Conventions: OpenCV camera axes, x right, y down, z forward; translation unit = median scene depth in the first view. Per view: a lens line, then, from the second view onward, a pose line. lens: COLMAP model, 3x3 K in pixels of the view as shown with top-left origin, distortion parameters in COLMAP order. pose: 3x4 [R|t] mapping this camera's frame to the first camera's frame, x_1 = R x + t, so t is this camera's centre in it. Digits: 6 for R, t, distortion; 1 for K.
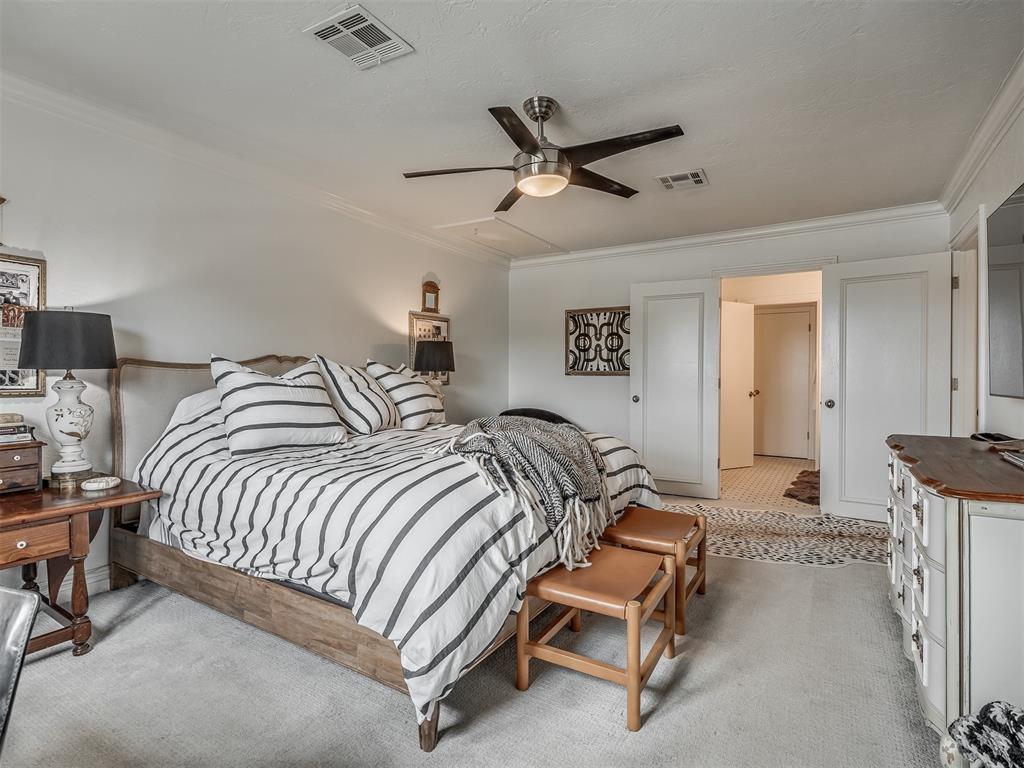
lens RADIAL K [[537.2, 0, 512.0], [0, 537.2, 384.0], [0, 0, 1]] dist [0.005962, 0.000021]
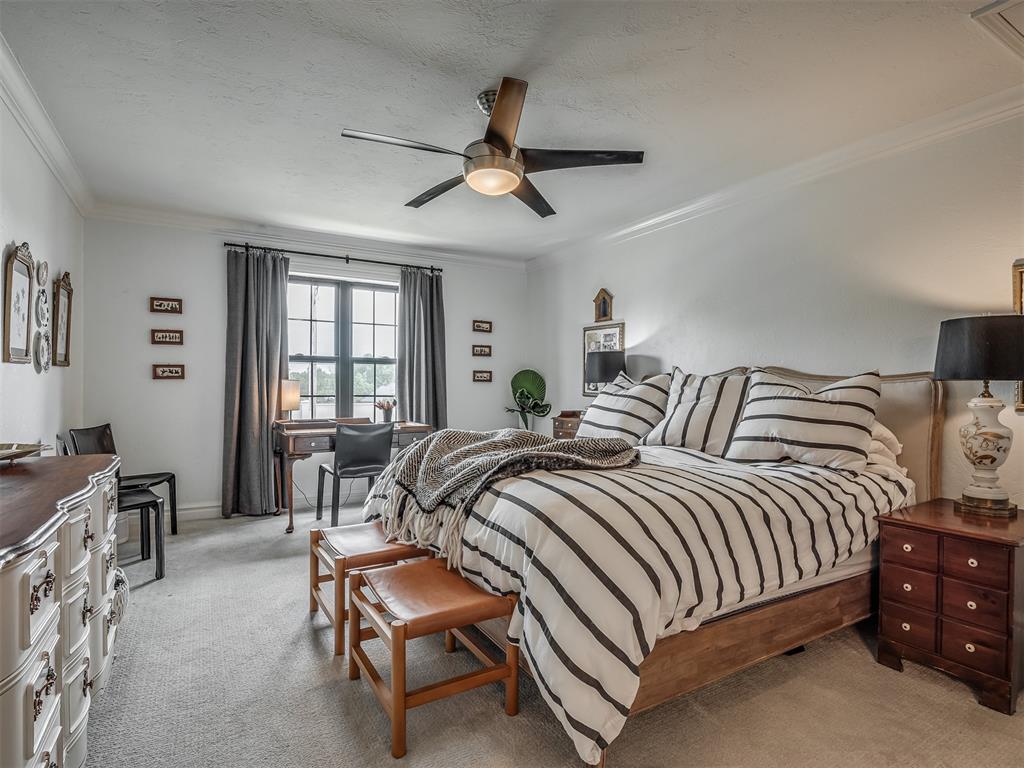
lens RADIAL K [[537.2, 0, 512.0], [0, 537.2, 384.0], [0, 0, 1]] dist [0.005962, 0.000021]
pose [[-0.480345, -0.009223, -0.877031, 0.927904], [-0.032640, 0.999440, 0.007366, -0.023386], [0.876472, 0.032164, -0.480377, 1.572262]]
